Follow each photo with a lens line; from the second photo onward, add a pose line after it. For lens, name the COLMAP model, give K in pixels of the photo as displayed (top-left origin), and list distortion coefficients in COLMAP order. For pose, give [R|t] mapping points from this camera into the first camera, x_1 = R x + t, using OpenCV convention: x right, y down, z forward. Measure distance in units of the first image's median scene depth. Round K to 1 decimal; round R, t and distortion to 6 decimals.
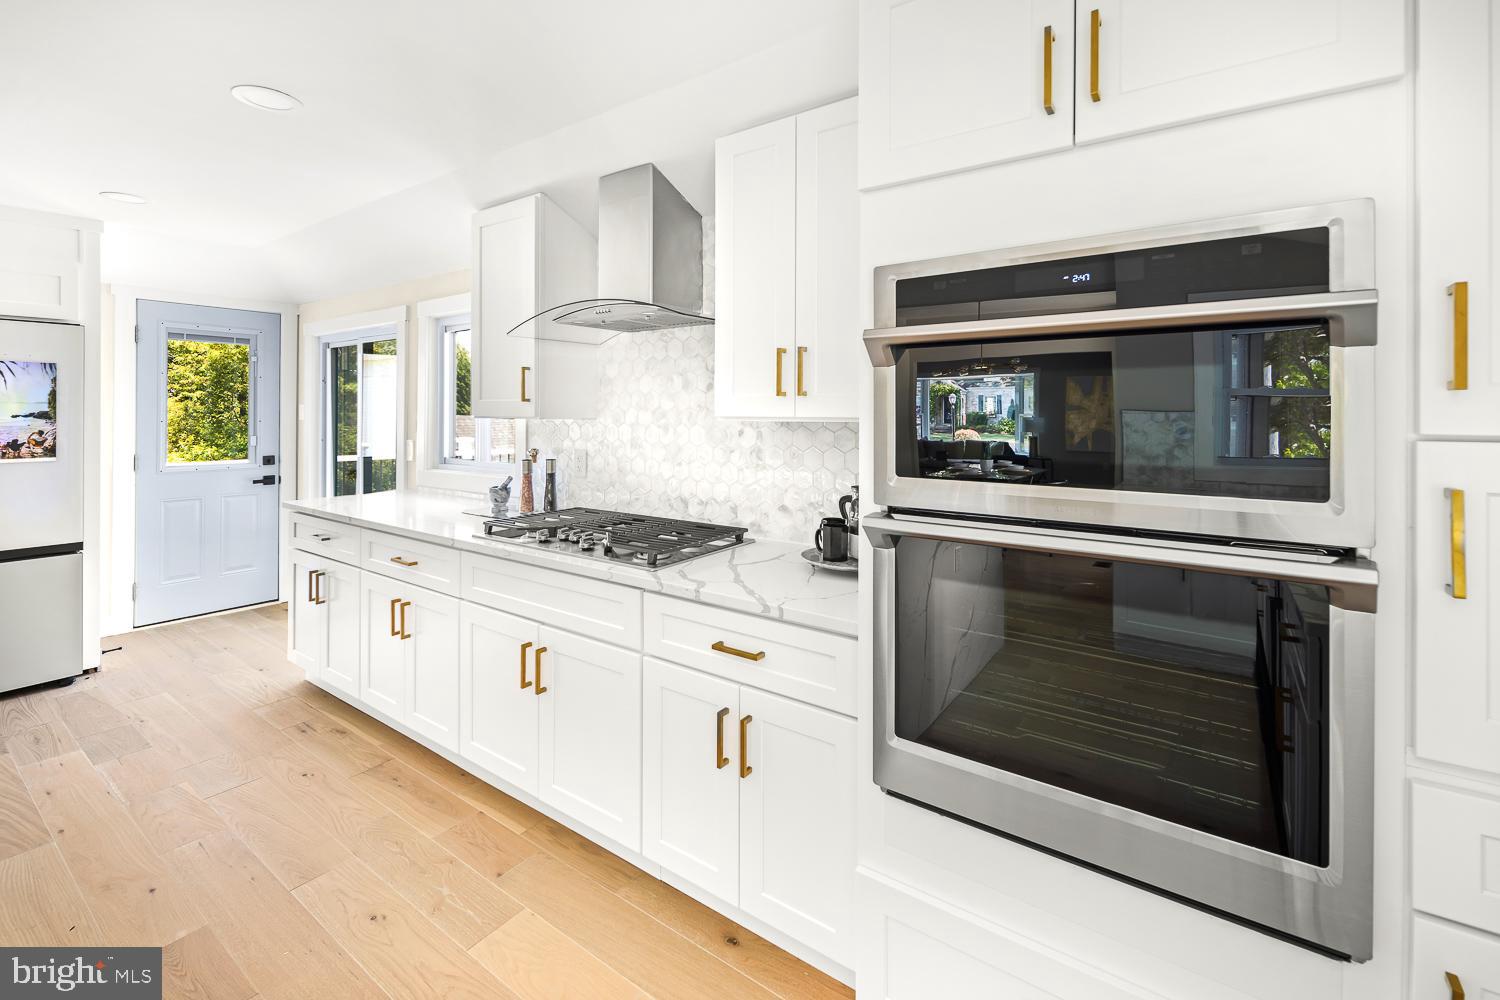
lens RADIAL K [[655.4, 0, 745.4], [0, 655.4, 414.9], [0, 0, 1]] dist [0.002468, -0.000657]
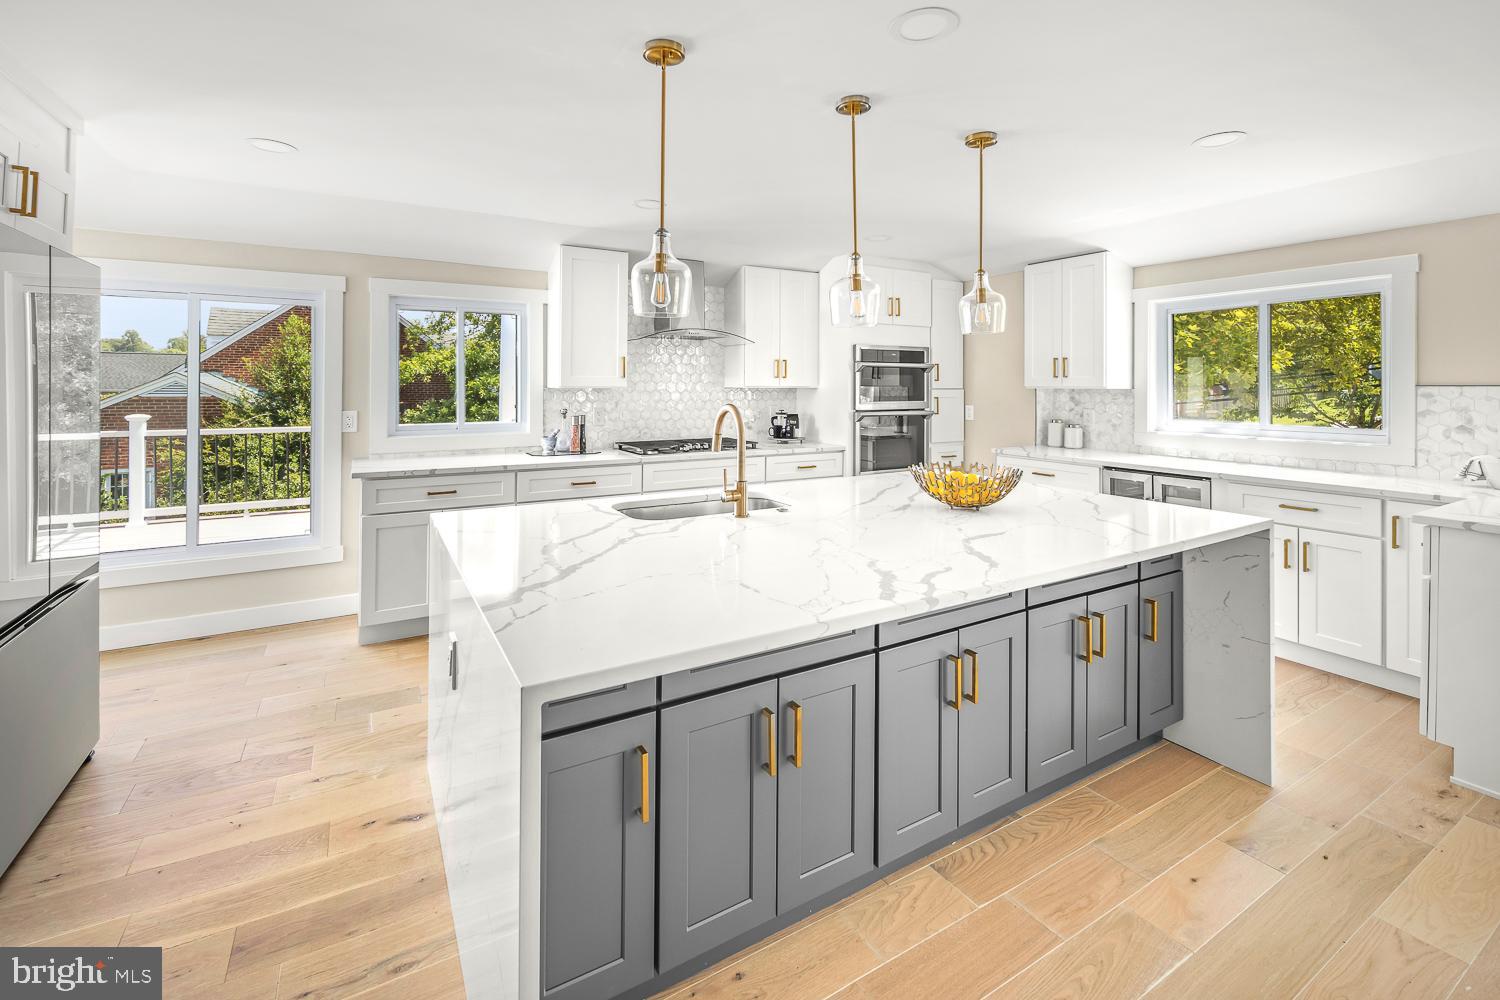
lens RADIAL K [[653.8, 0, 745.6], [0, 653.8, 383.9], [0, 0, 1]] dist [-0.001980, -0.000738]
pose [[0.404545, 0.000624, 0.914518, -1.722036], [-0.000870, 1.000000, -0.000298, -0.004282], [-0.914518, -0.000676, 0.404546, 0.050257]]
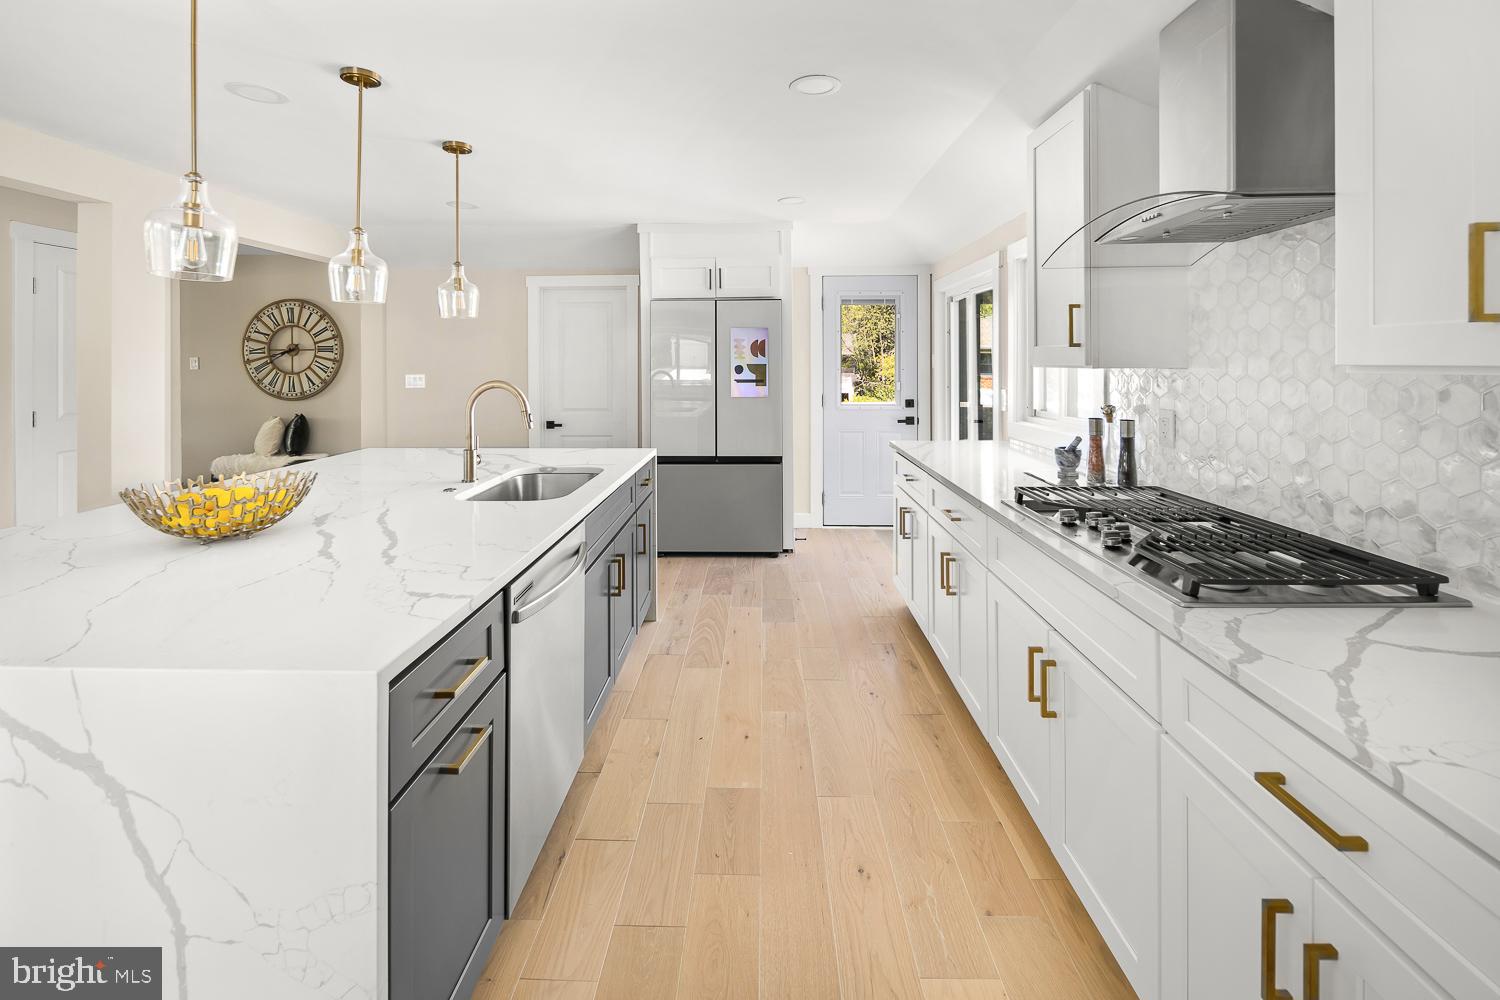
lens RADIAL K [[653.6, 0, 744.8], [0, 653.6, 363.3], [0, 0, 1]] dist [0.006356, -0.004601]
pose [[0.561576, -0.002941, -0.827420, 0.106657], [0.002385, 0.999995, -0.001936, 0.000626], [0.827422, -0.000886, 0.561580, 0.205139]]
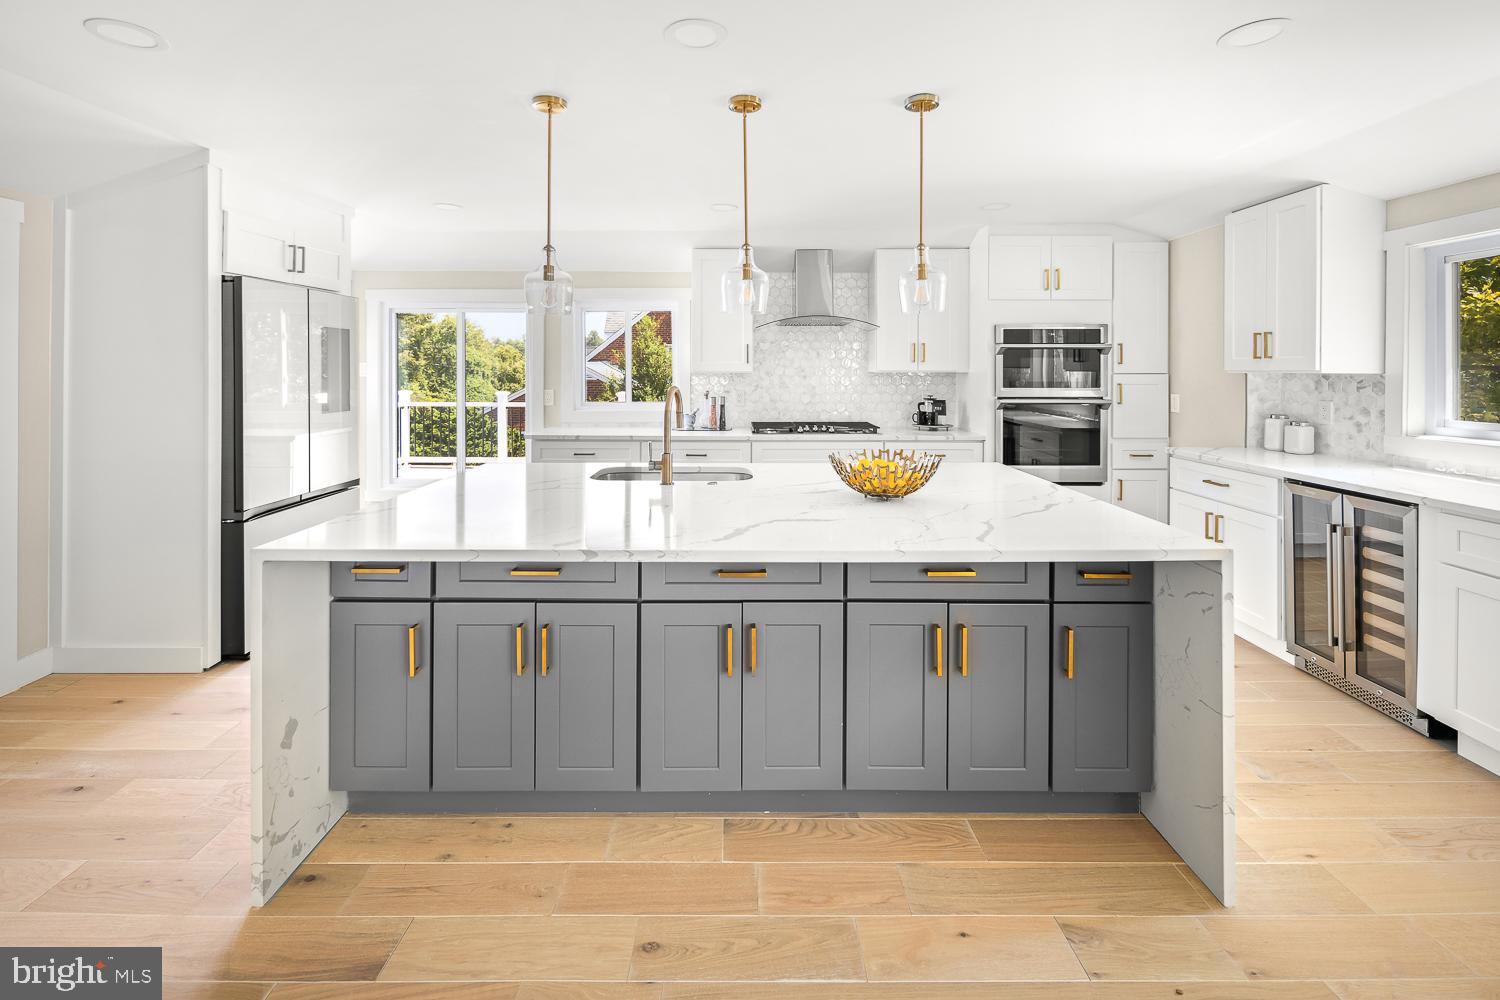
lens RADIAL K [[652.7, 0, 742.2], [0, 652.7, 377.3], [0, 0, 1]] dist [-0.000885, -0.000955]
pose [[0.810586, -0.008632, 0.585556, -1.415295], [0.002044, 0.999927, 0.011911, -0.002387], [-0.585616, -0.008458, 0.810545, -0.464753]]
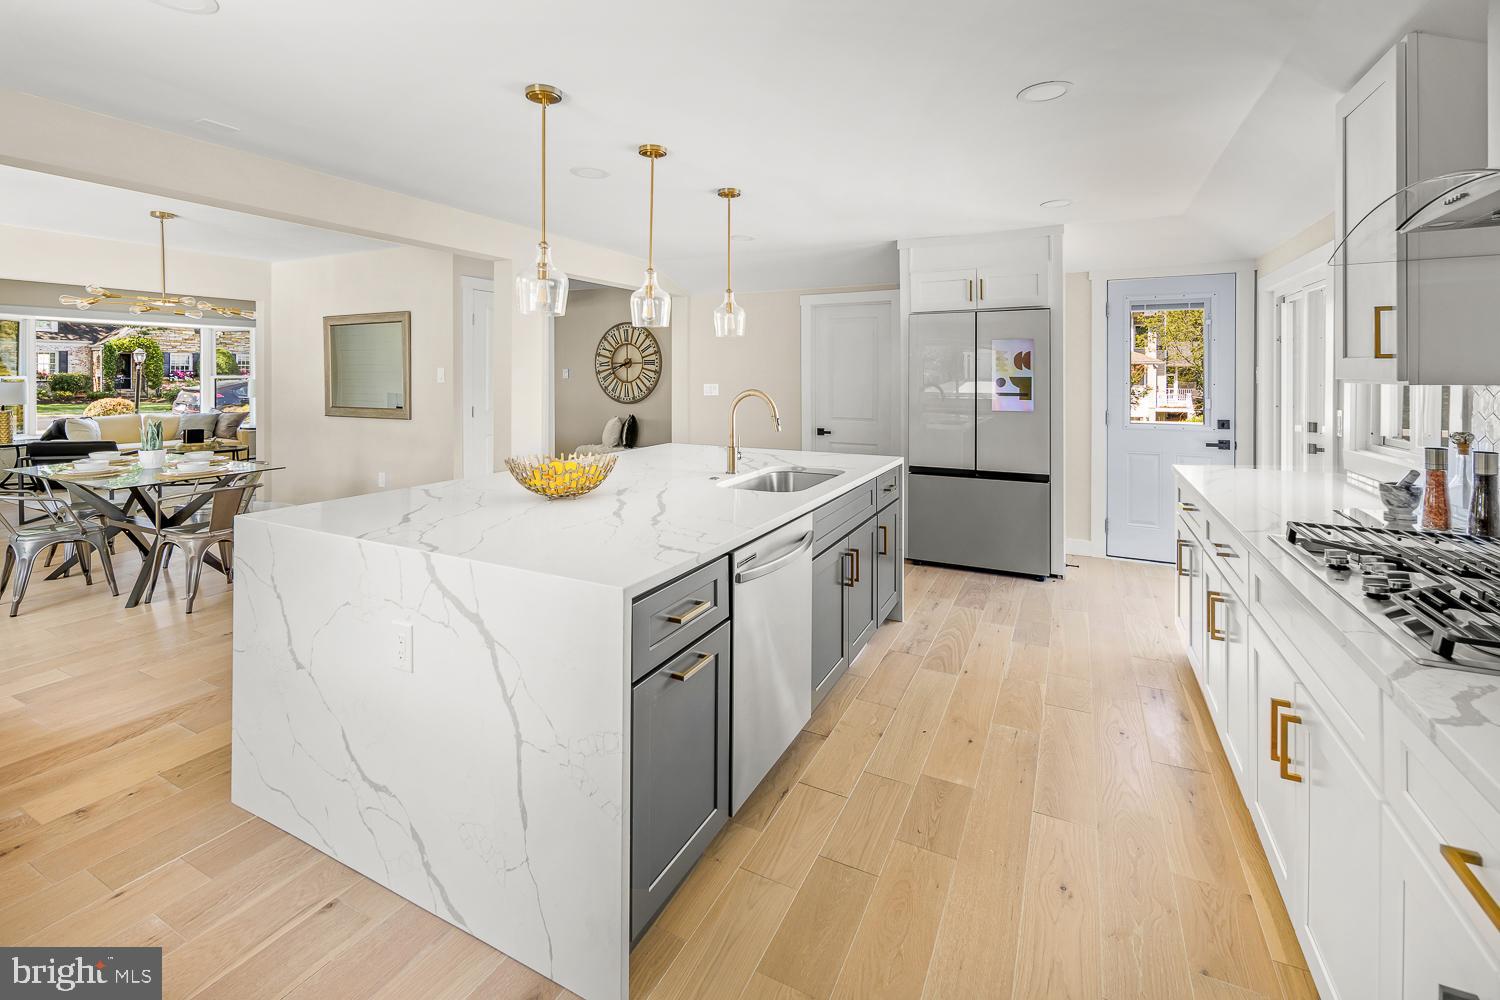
lens RADIAL K [[652.7, 0, 742.2], [0, 652.7, 377.3], [0, 0, 1]] dist [-0.000885, -0.000955]
pose [[0.149581, 0.002329, -0.988747, 0.222187], [-0.004237, 0.999990, 0.001714, 0.000653], [0.988740, 0.003933, 0.149589, 0.256616]]
